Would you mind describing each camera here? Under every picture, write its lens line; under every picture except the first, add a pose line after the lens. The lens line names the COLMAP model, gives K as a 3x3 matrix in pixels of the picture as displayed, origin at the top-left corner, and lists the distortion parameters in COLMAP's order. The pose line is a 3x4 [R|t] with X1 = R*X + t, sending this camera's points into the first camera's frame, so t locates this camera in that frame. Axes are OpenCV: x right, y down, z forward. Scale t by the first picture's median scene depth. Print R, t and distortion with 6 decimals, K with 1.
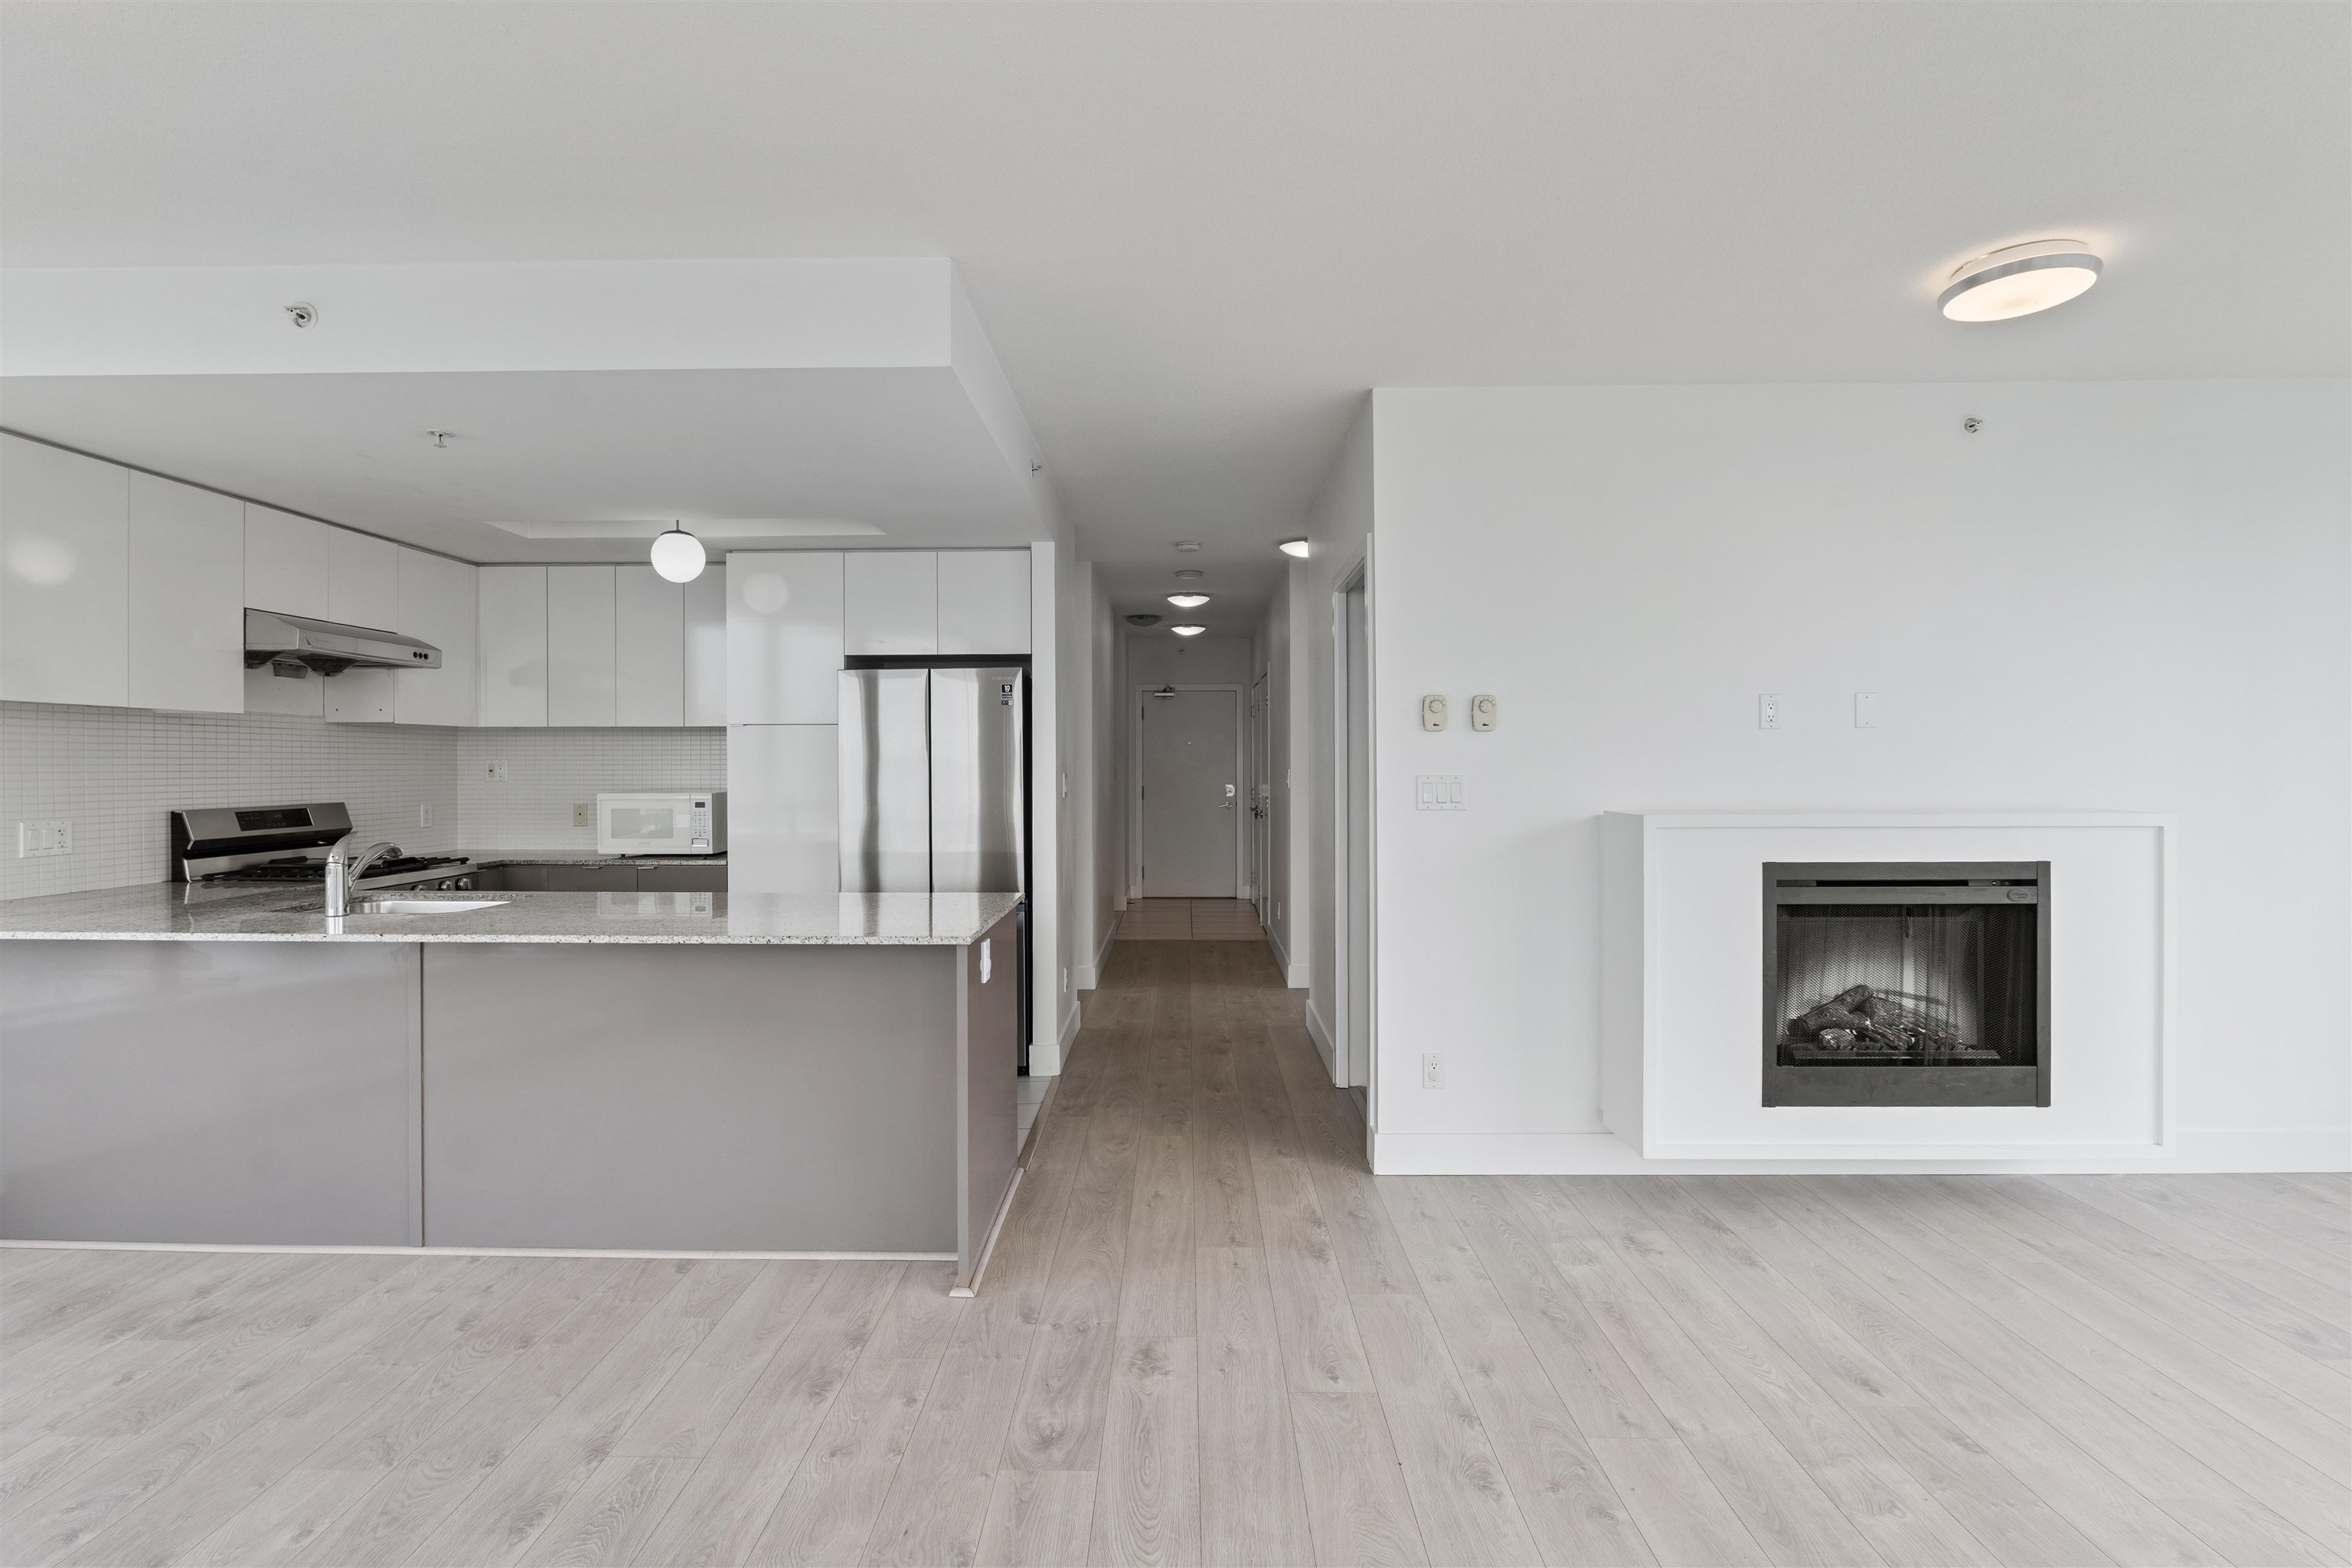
lens RADIAL K [[1082.0, 0, 1170.0], [0, 1082.0, 771.2], [0, 0, 1]] dist [-0.009759, 0.001781]
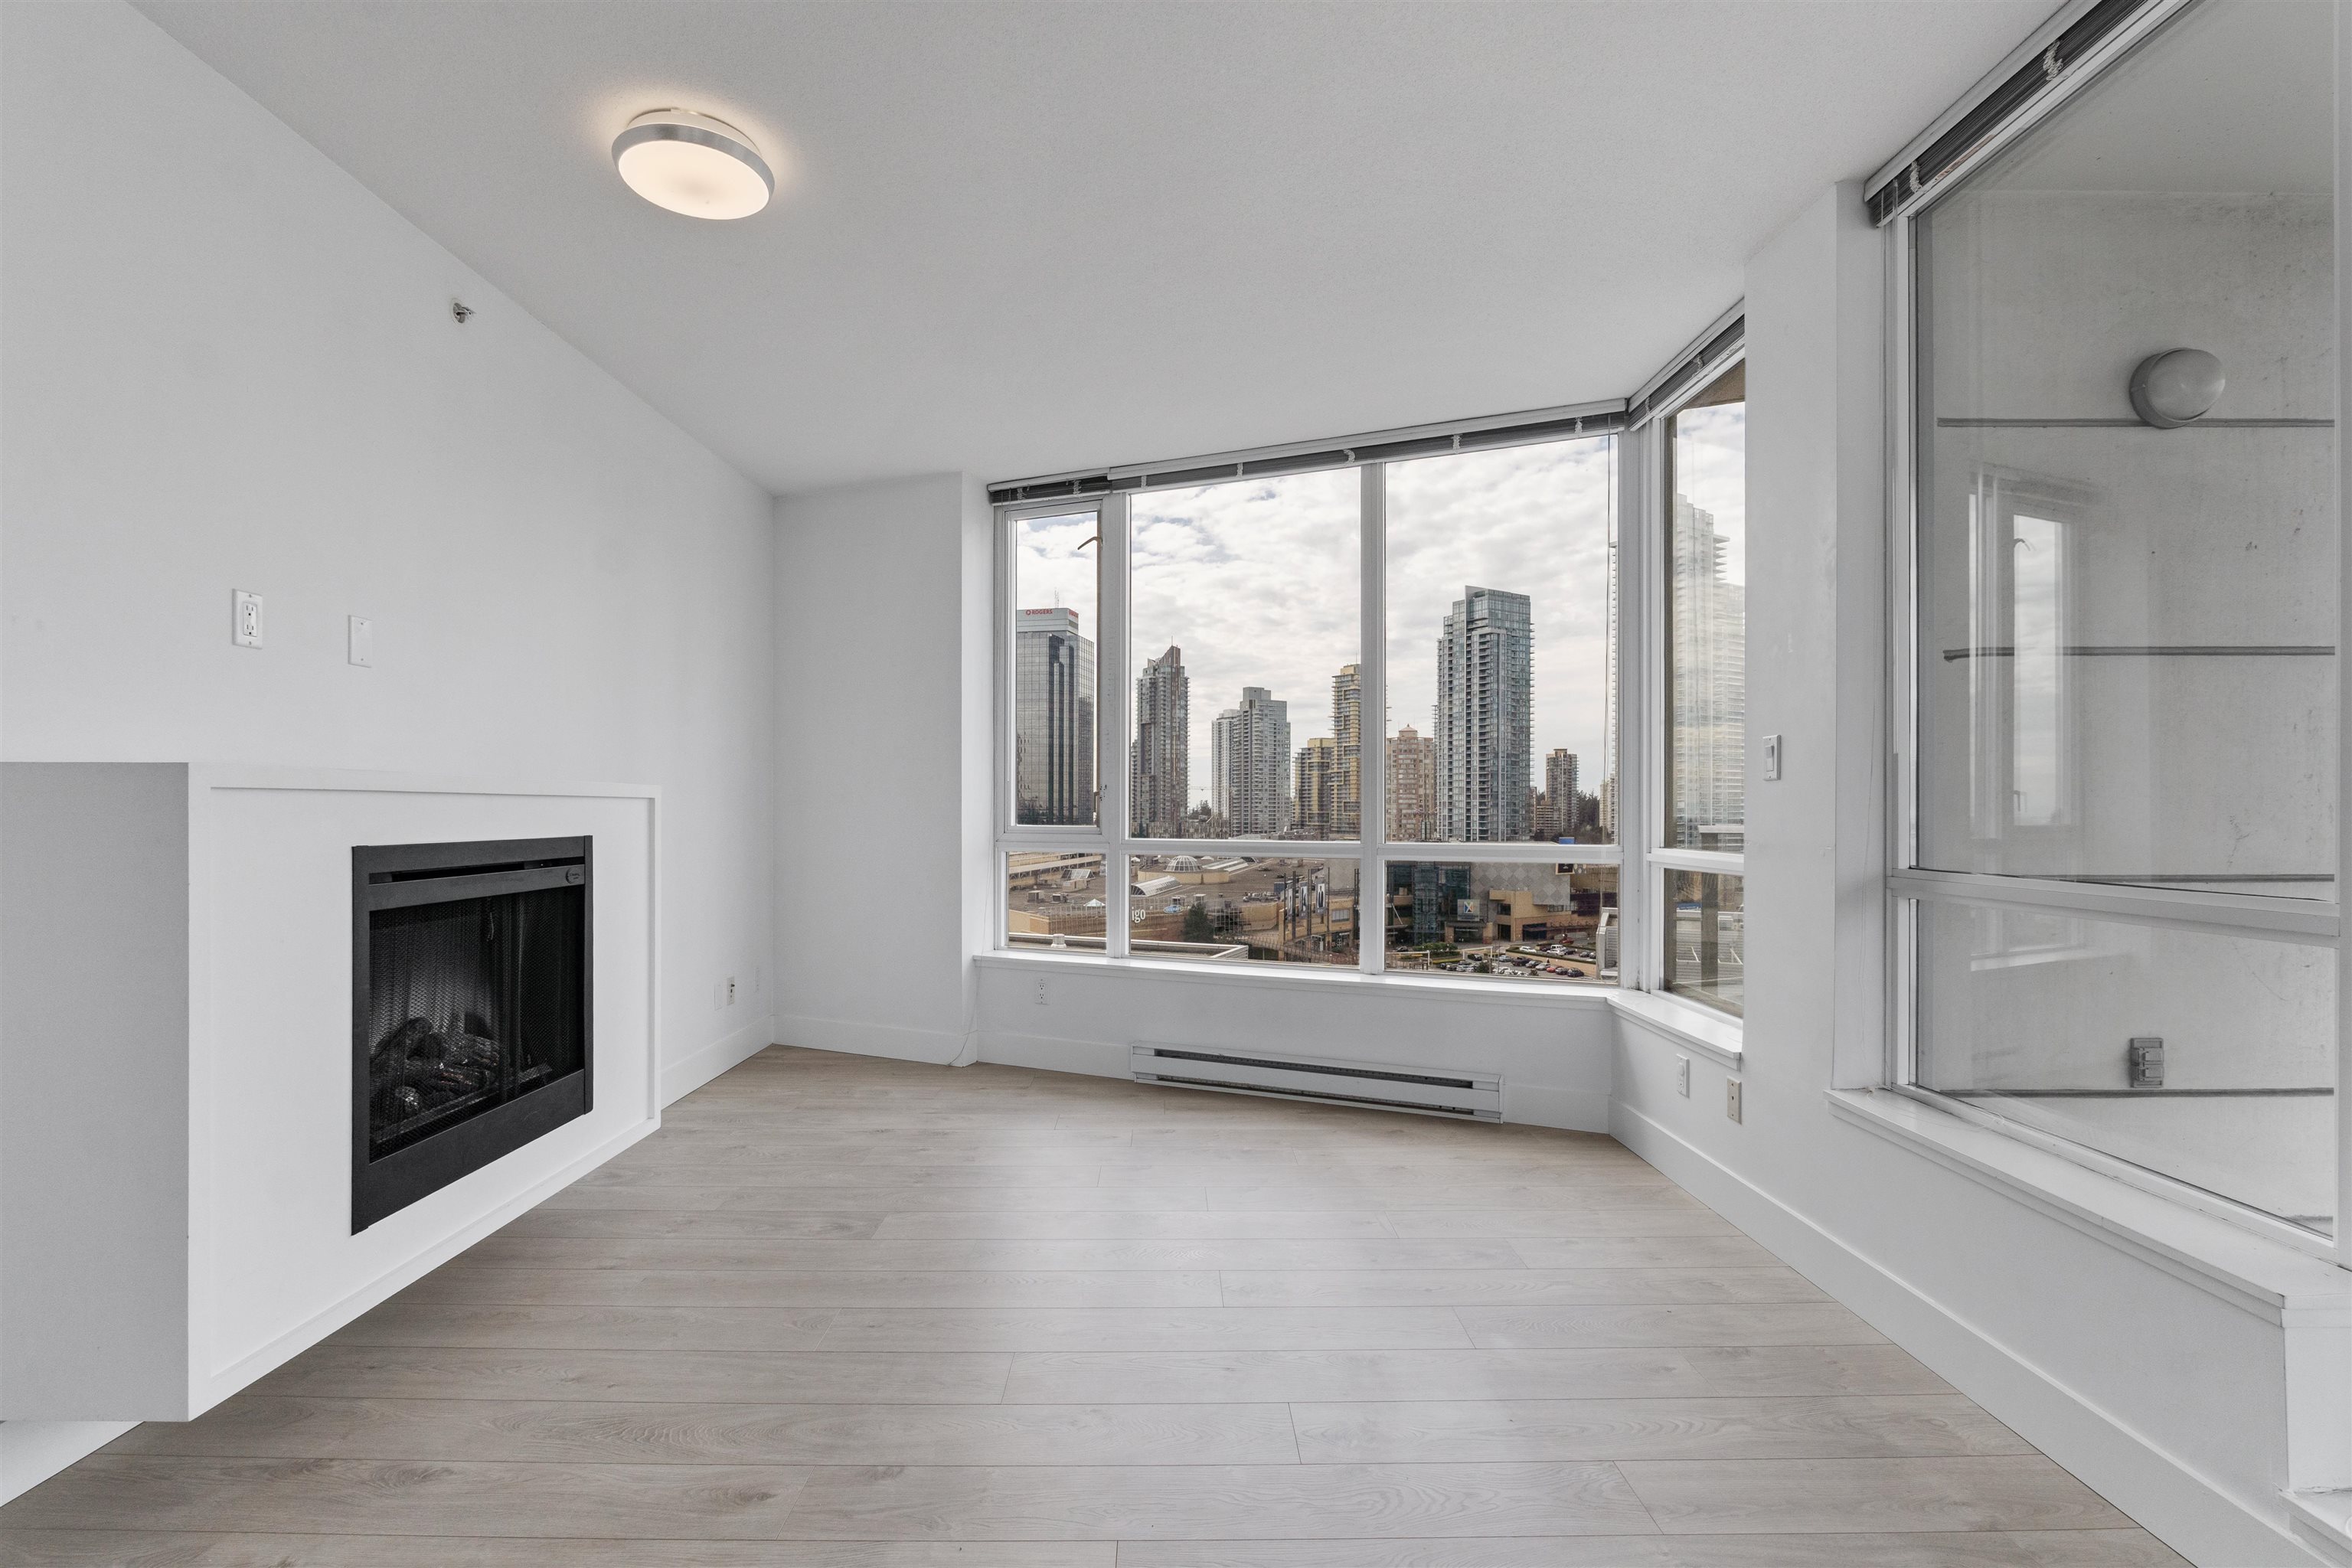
lens RADIAL K [[1082.0, 0, 1158.8], [0, 1082.0, 811.1], [0, 0, 1]] dist [-0.009759, 0.001781]
pose [[-0.016856, 0.003017, 0.999853, -0.086288], [0.002714, 0.999992, -0.002972, 0.067145], [-0.999854, 0.002664, -0.016864, 0.538893]]
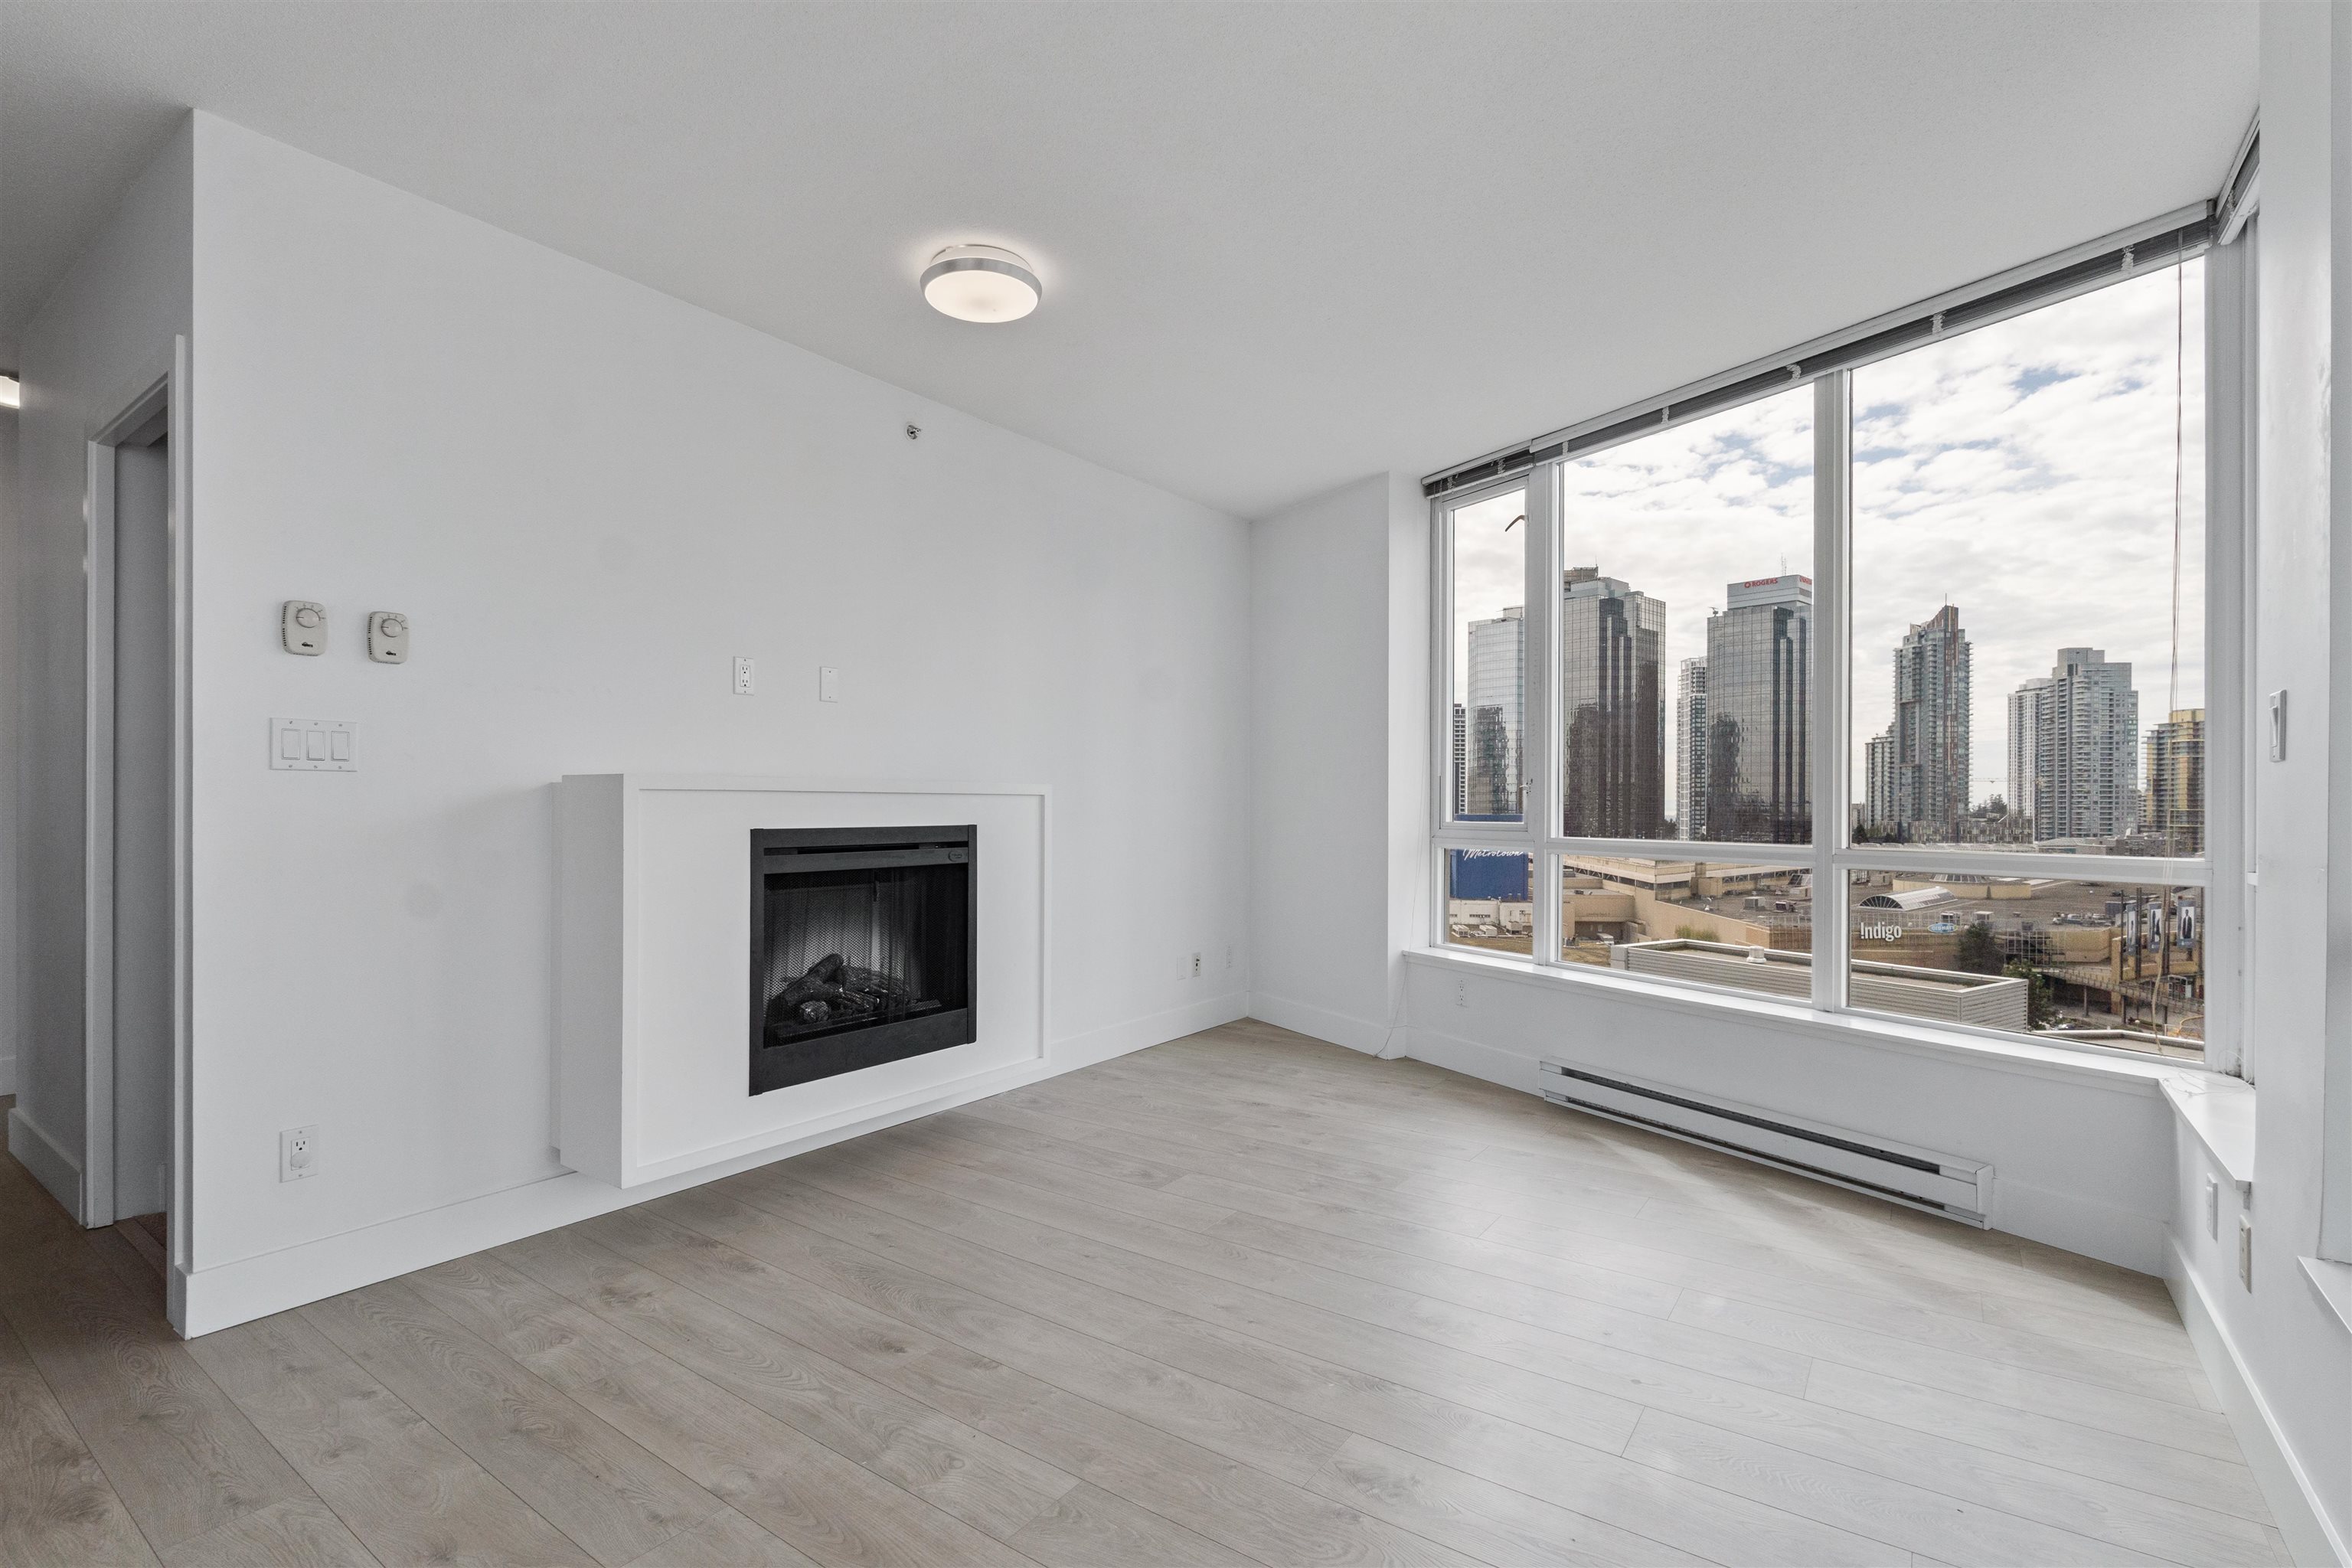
lens RADIAL K [[1082.0, 0, 1168.2], [0, 1082.0, 802.2], [0, 0, 1]] dist [-0.009759, 0.001781]
pose [[0.568603, 0.006901, 0.822583, -0.004383], [-0.002288, 0.999974, -0.006807, 0.067020], [-0.822609, 0.001989, 0.568604, 0.184856]]
